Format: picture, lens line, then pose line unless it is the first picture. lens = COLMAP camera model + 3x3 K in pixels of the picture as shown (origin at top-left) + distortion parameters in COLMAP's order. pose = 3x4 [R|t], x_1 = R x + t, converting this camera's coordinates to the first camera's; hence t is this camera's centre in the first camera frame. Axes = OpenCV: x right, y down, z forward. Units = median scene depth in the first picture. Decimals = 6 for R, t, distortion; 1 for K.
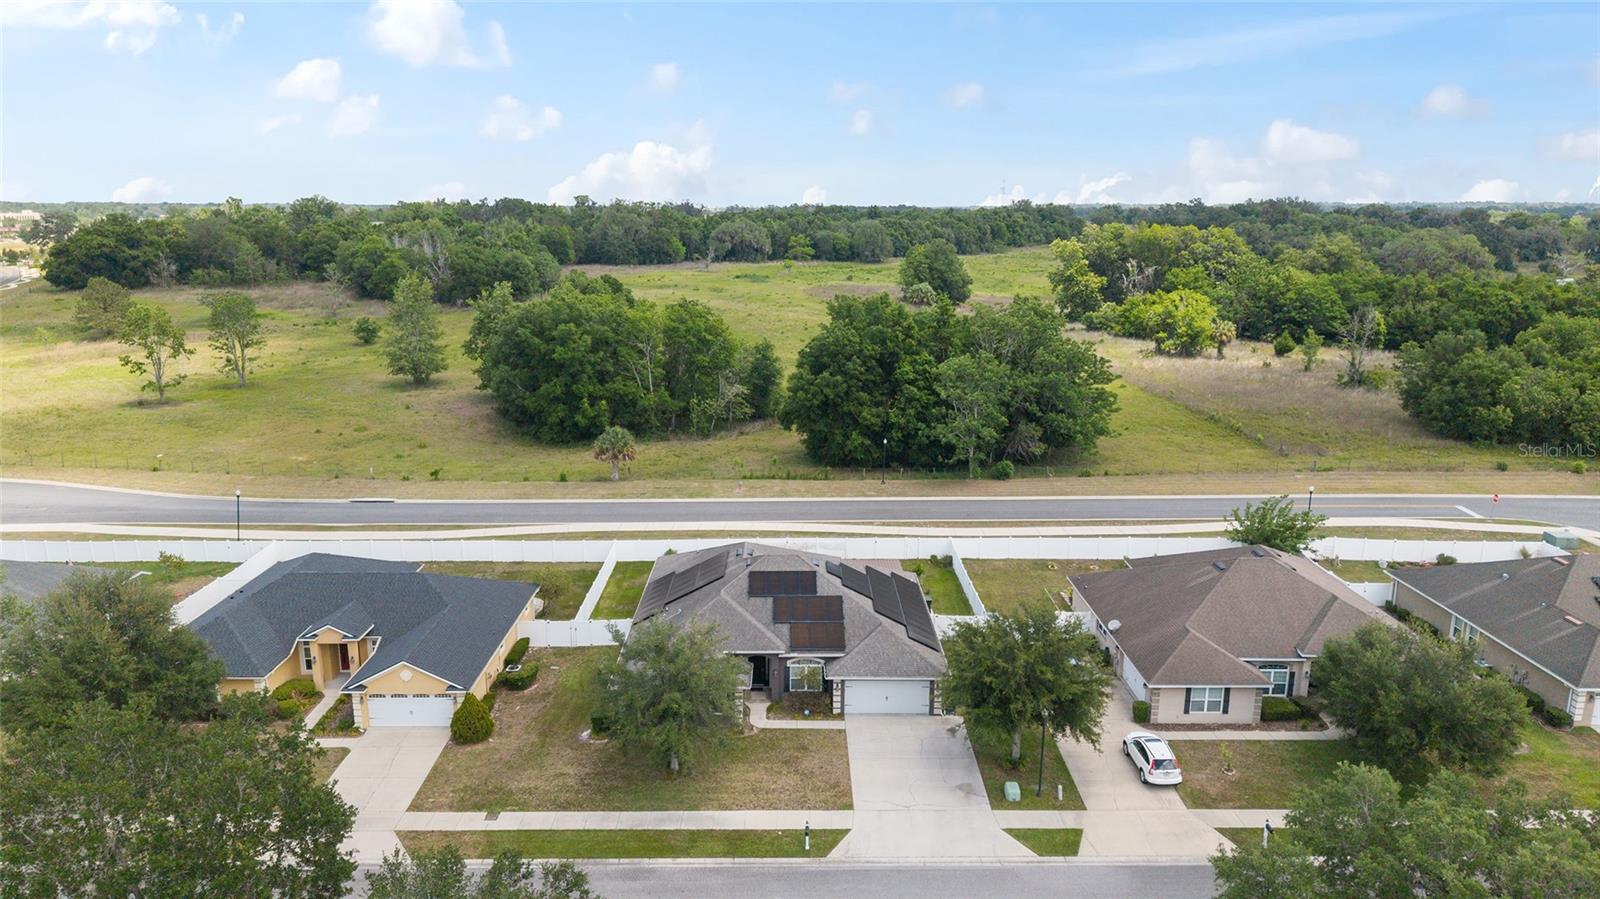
lens RADIAL K [[1072.0, 0, 800.0], [0, 1072.0, 449.5], [0, 0, 1]] dist [0.047823, -0.059252]
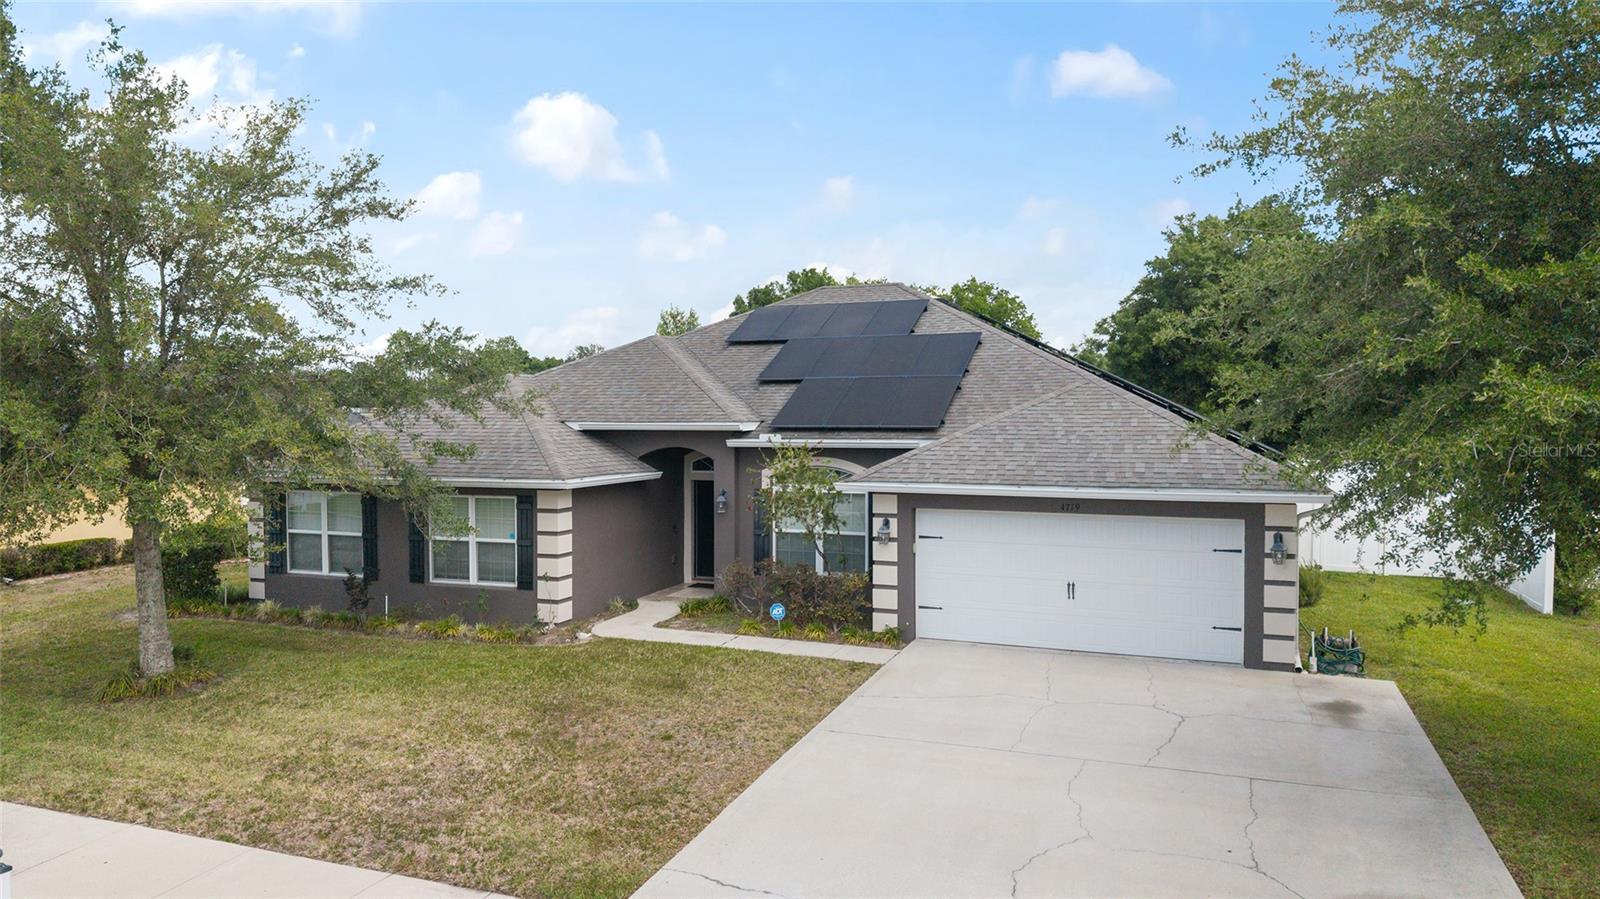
lens RADIAL K [[1072.0, 0, 800.0], [0, 1072.0, 449.5], [0, 0, 1]] dist [0.047823, -0.059252]
pose [[0.930733, 0.008519, -0.365601, 0.063560], [-0.078404, 0.981131, -0.176736, 0.137594], [0.357197, 0.193158, 0.913838, 0.398525]]
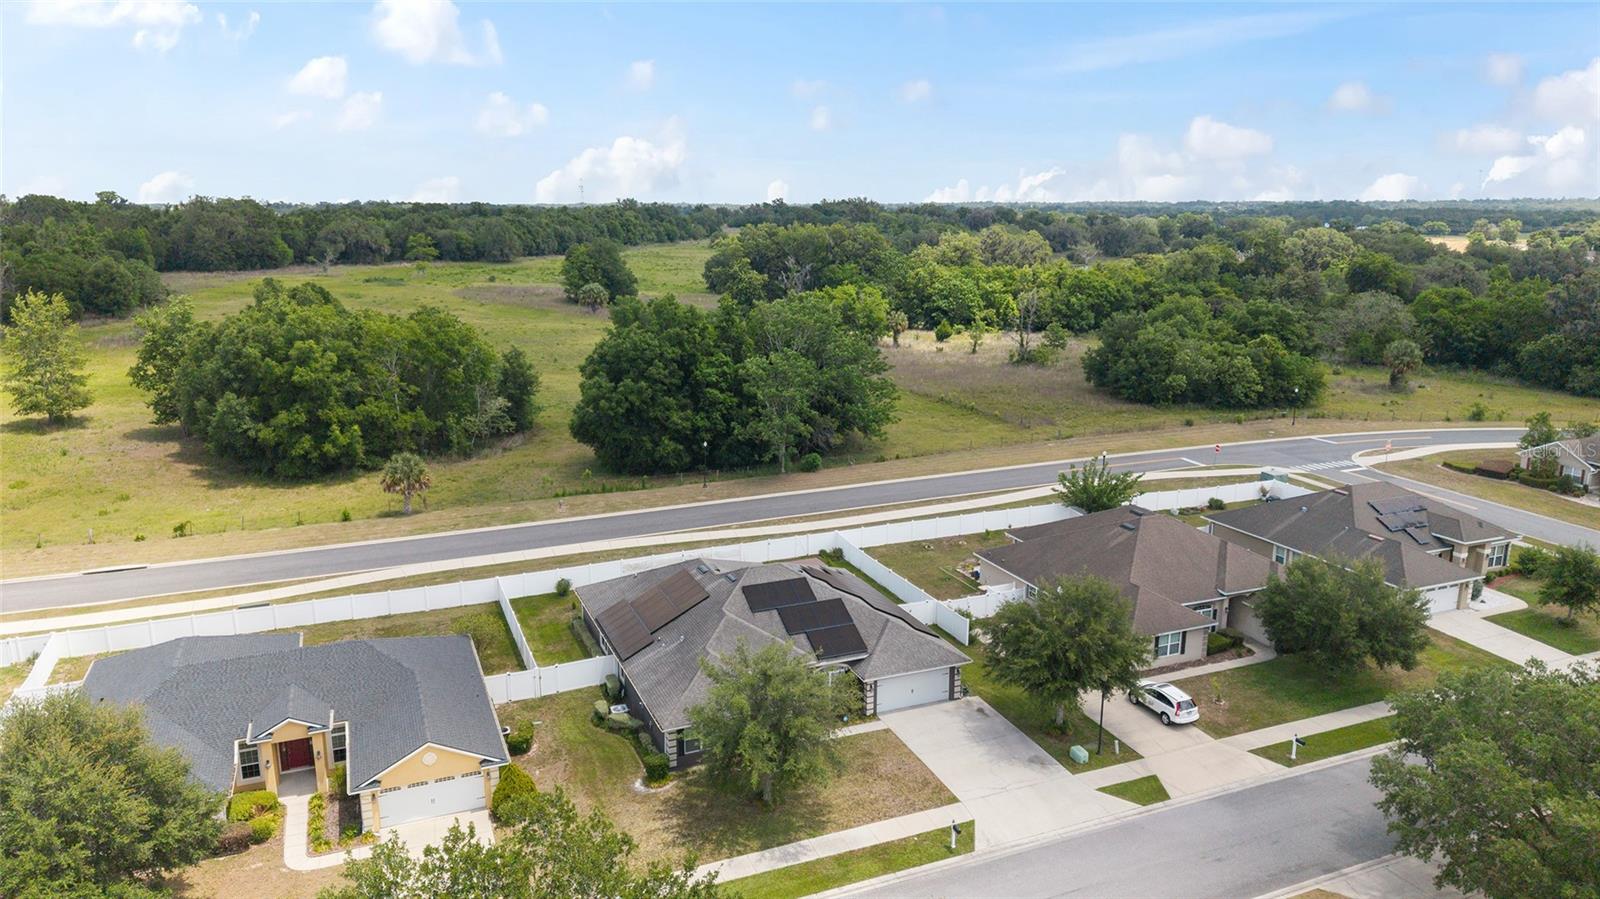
lens RADIAL K [[1072.0, 0, 800.0], [0, 1072.0, 449.5], [0, 0, 1]] dist [0.047823, -0.059252]
pose [[0.923986, -0.085120, 0.372832, -0.207779], [0.084537, 0.996259, 0.017945, -0.013073], [-0.372965, 0.014937, 0.927725, 0.050623]]
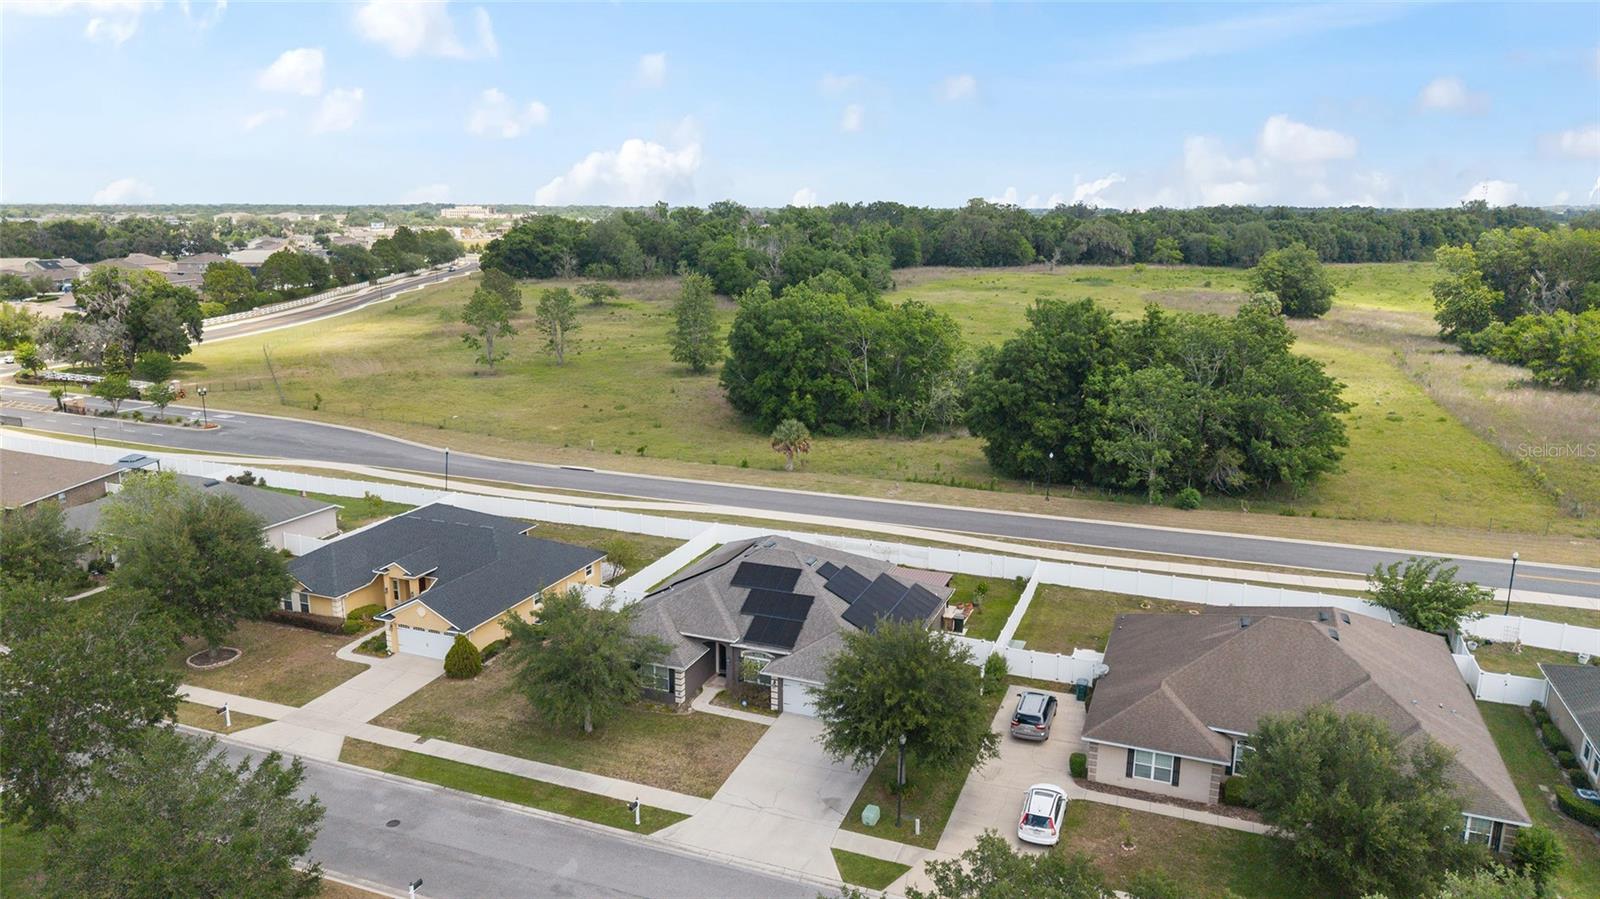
lens RADIAL K [[1072.0, 0, 800.0], [0, 1072.0, 449.5], [0, 0, 1]] dist [0.047823, -0.059252]
pose [[0.926104, 0.083383, -0.367938, 0.222988], [-0.084279, 0.996348, 0.013664, -0.007156], [0.367734, 0.018355, 0.929750, 0.037941]]
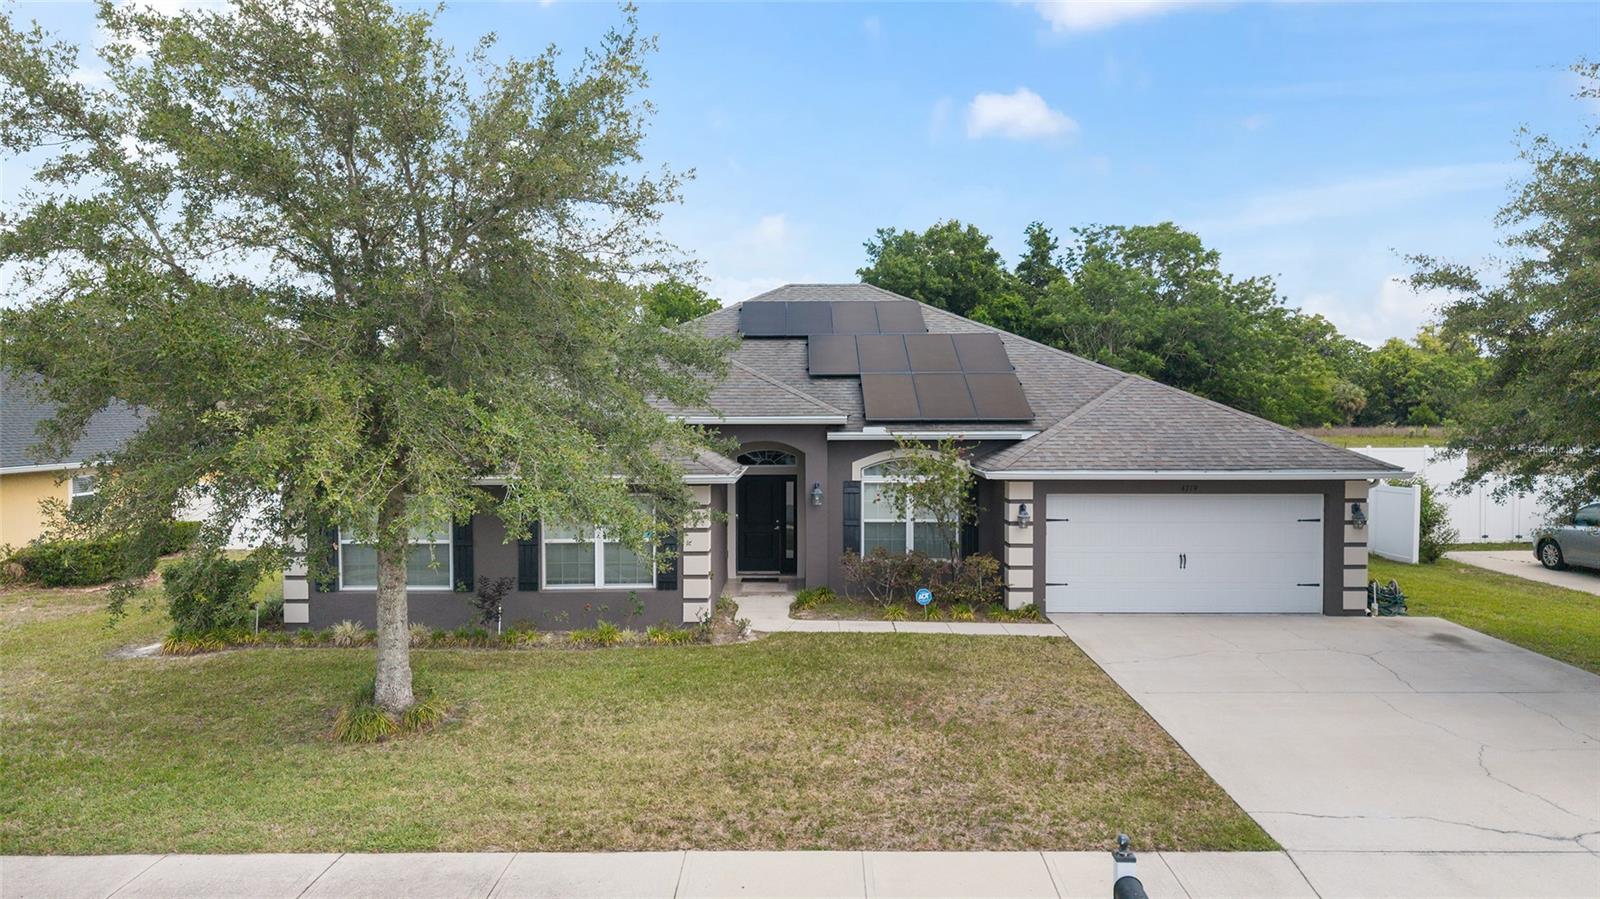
lens RADIAL K [[1067.2, 0, 804.0], [0, 1067.2, 460.7], [0, 0, 1]] dist [0.047063, -0.066648]
pose [[0.999940, -0.003443, -0.010417, -0.013257], [0.001516, 0.983728, -0.179659, 0.142274], [0.010866, 0.179633, 0.983674, 0.380863]]
